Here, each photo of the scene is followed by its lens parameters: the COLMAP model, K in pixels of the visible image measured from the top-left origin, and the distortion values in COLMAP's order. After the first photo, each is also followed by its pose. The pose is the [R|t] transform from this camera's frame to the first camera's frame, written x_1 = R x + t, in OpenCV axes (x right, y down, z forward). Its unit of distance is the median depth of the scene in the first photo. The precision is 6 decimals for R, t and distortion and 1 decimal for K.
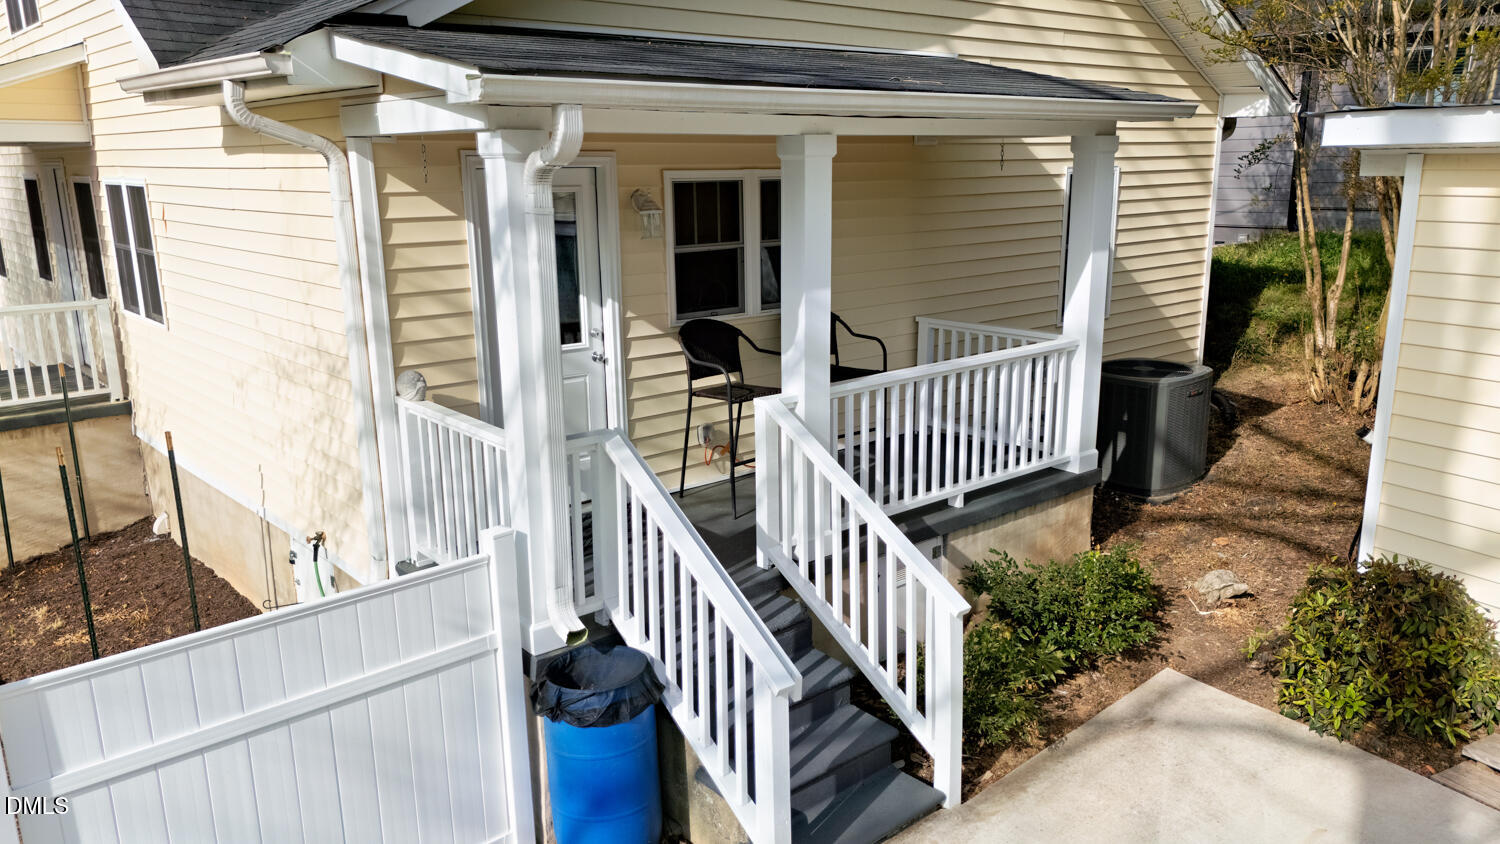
lens RADIAL K [[1100.9, 0, 756.0], [0, 1100.9, 422.8], [0, 0, 1]] dist [0.070788, -0.059137]
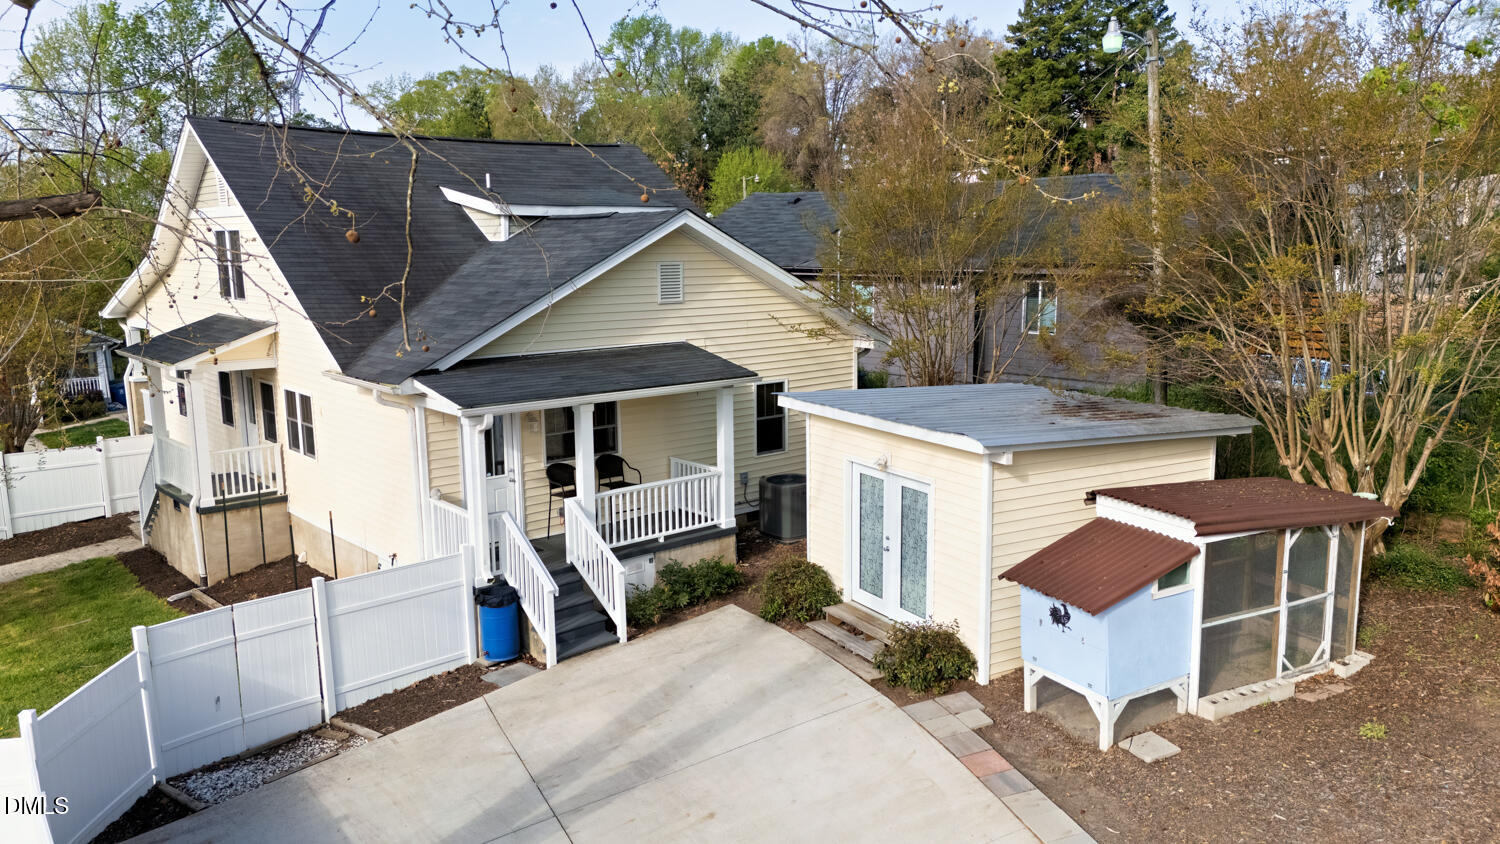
lens RADIAL K [[1100.9, 0, 754.5], [0, 1100.9, 423.0], [0, 0, 1]] dist [0.070788, -0.059137]
pose [[0.999998, 0.000554, -0.001819, 0.434358], [-0.000673, 0.997825, -0.065909, -0.027396], [0.001778, 0.065910, 0.997824, -1.574310]]
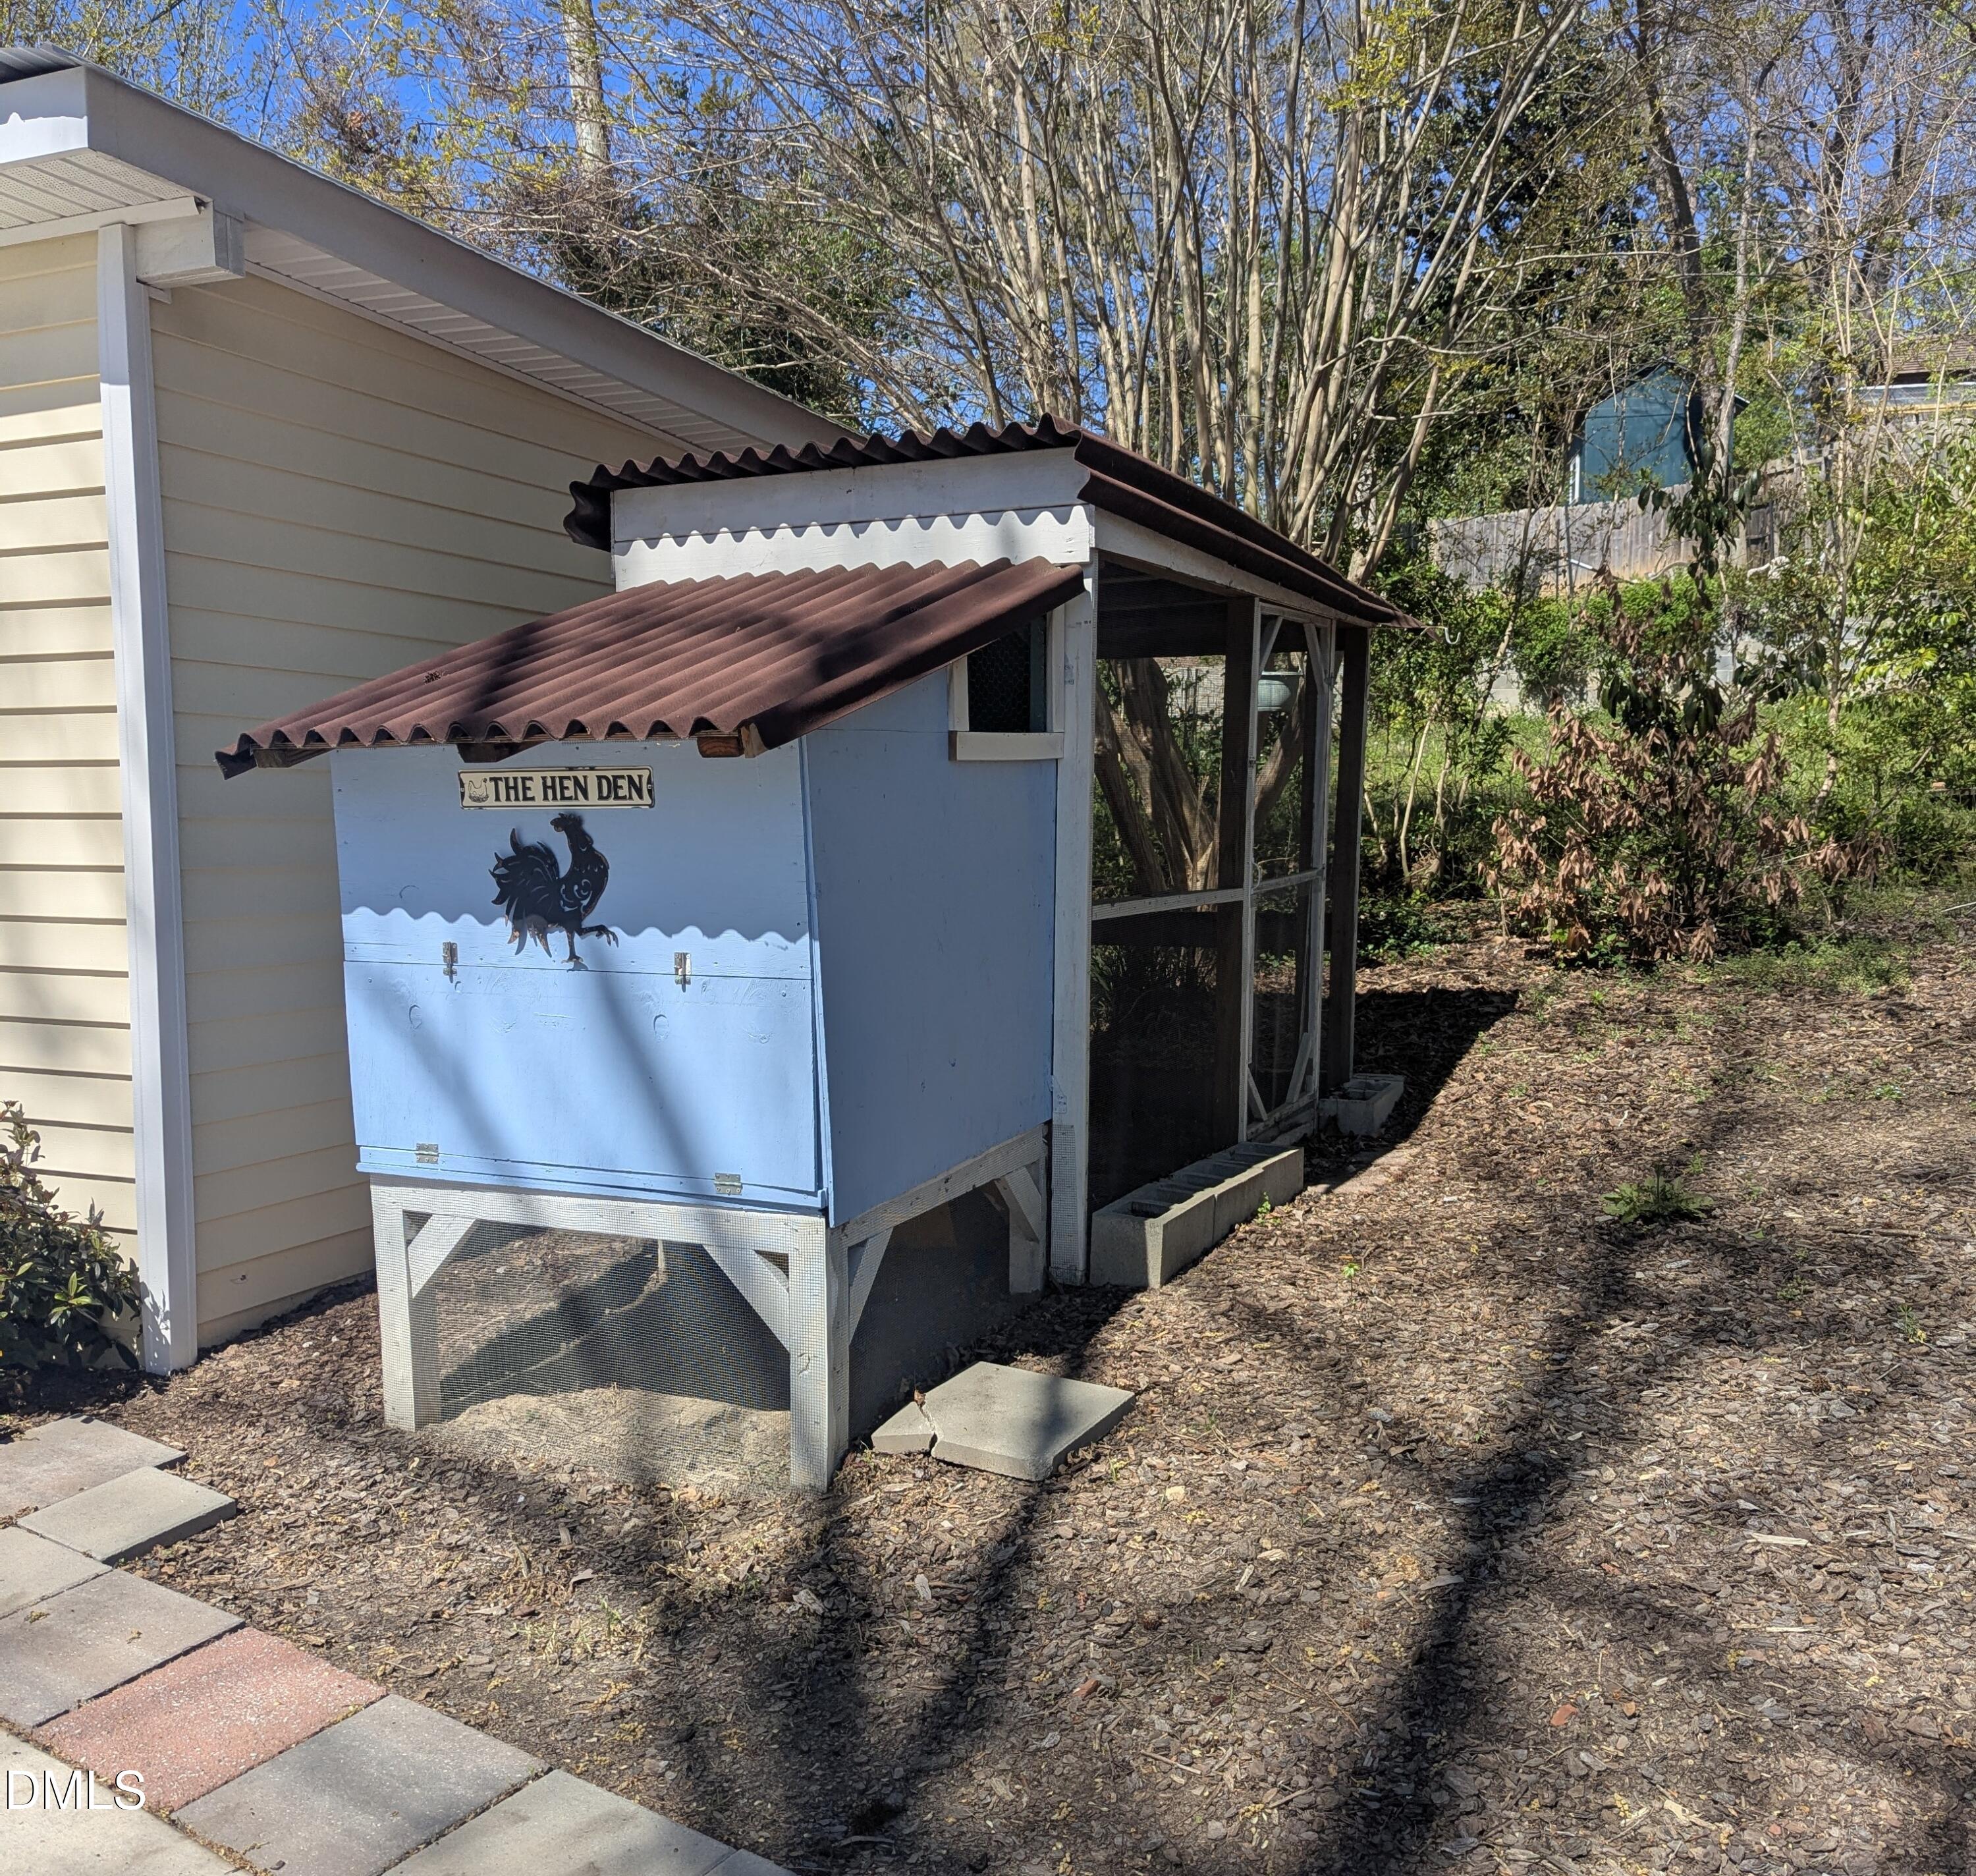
lens RADIAL K [[1893.6, 0, 998.2], [0, 1893.6, 947.5], [0, 0, 1]] dist [0.070282, 0.000000]
pose [[0.801822, -0.029775, 0.596821, 0.677155], [0.127170, 0.984381, -0.121741, 0.291288], [-0.583874, 0.173512, 0.793085, -0.296640]]
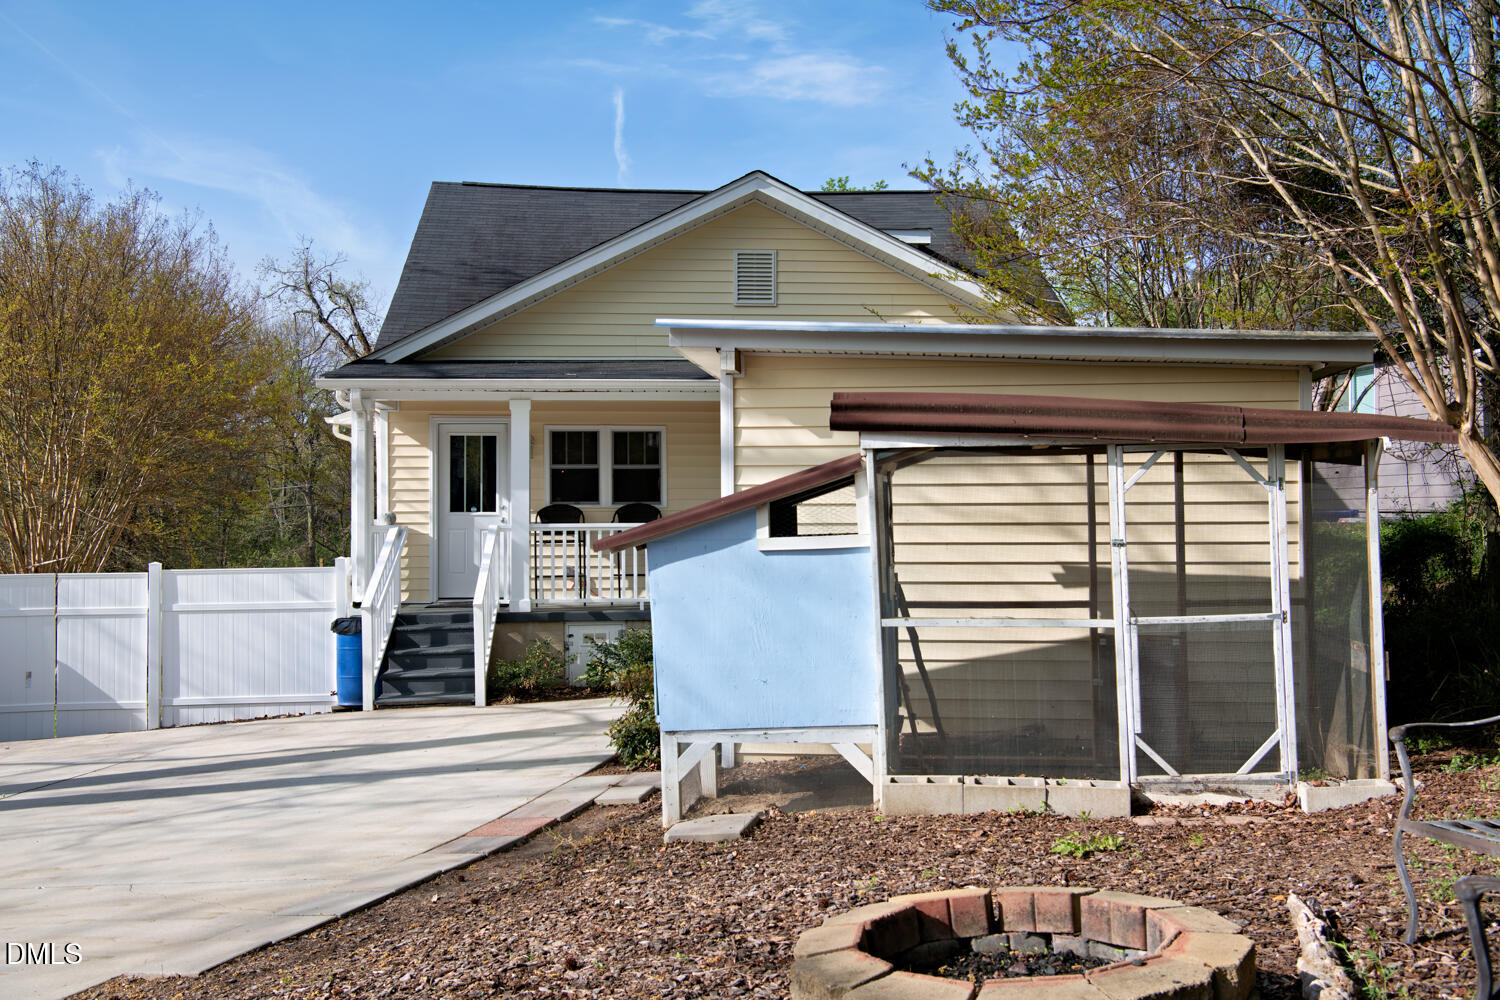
lens RADIAL K [[1380.4, 0, 751.2], [0, 1380.4, 508.1], [0, 0, 1]] dist [0.003142, 0.000000]
pose [[0.805463, 0.006017, -0.592616, 1.767121], [-0.140056, 0.973557, -0.180474, 0.316980], [0.575860, 0.228365, 0.785006, -0.687820]]
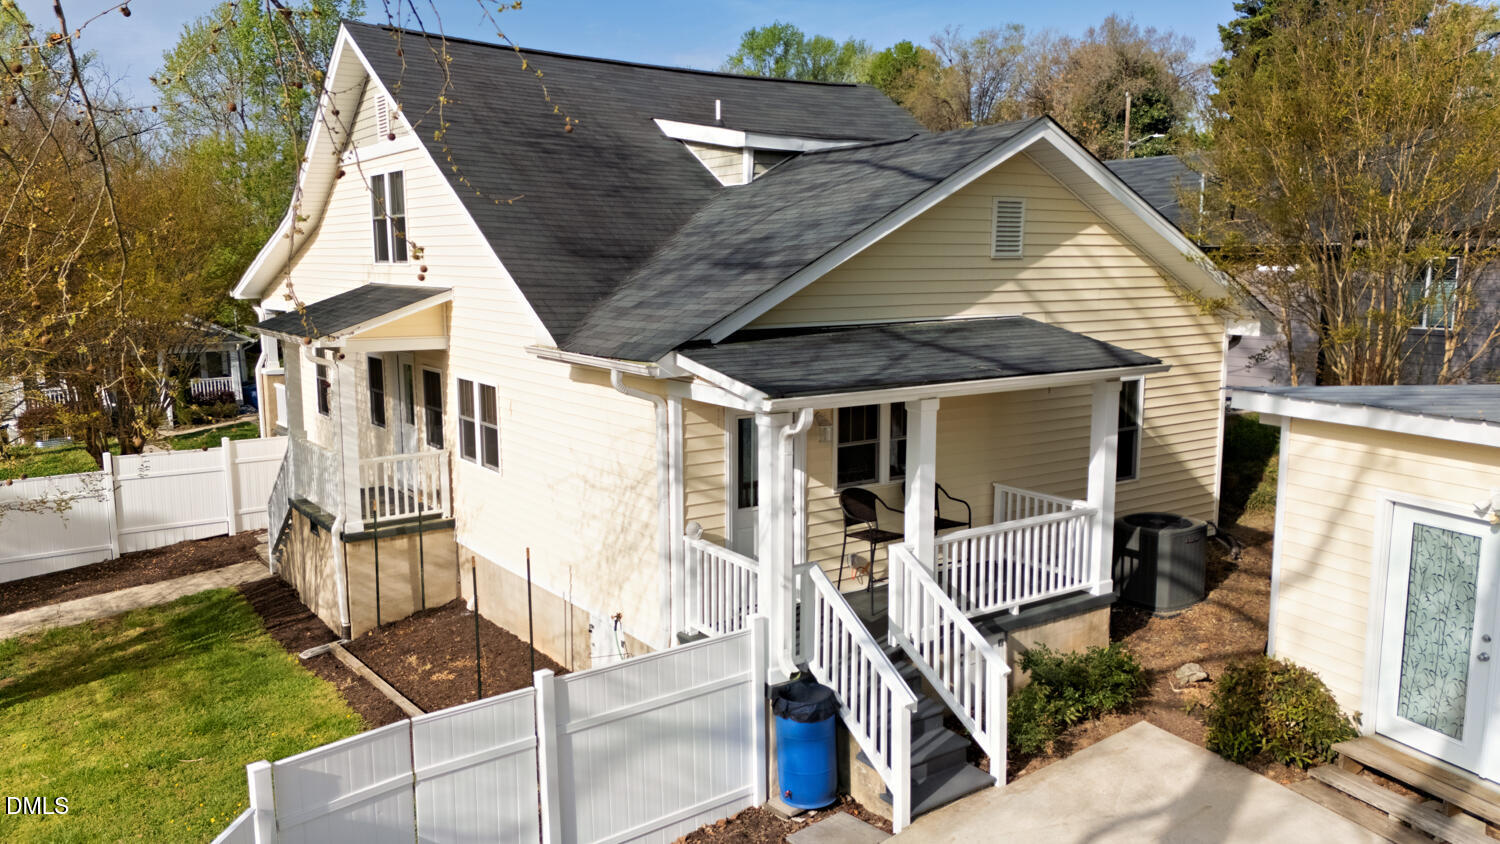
lens RADIAL K [[1100.9, 0, 752.5], [0, 1100.9, 420.2], [0, 0, 1]] dist [0.070788, -0.059137]
pose [[0.995107, 0.022869, -0.096117, -0.049713], [-0.031197, 0.995802, -0.086057, -0.057875], [0.093746, 0.088634, 0.991643, -0.701802]]
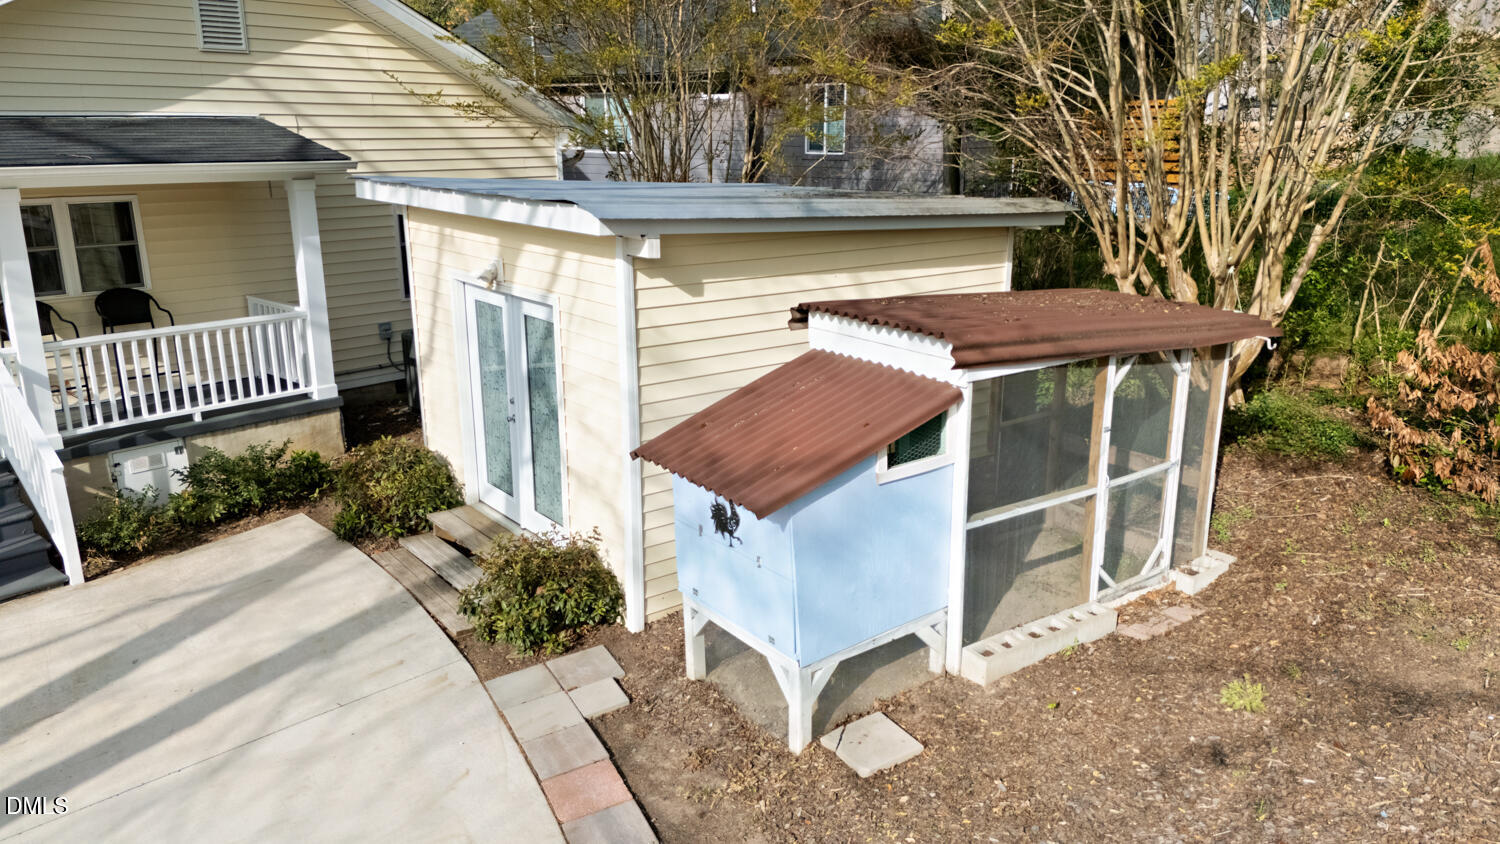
lens RADIAL K [[1100.9, 0, 757.8], [0, 1100.9, 423.7], [0, 0, 1]] dist [0.070788, -0.059137]
pose [[0.991303, -0.025636, 0.129077, 0.843062], [0.021377, 0.999184, 0.034277, 0.048297], [-0.129850, -0.031220, 0.991042, -0.720693]]
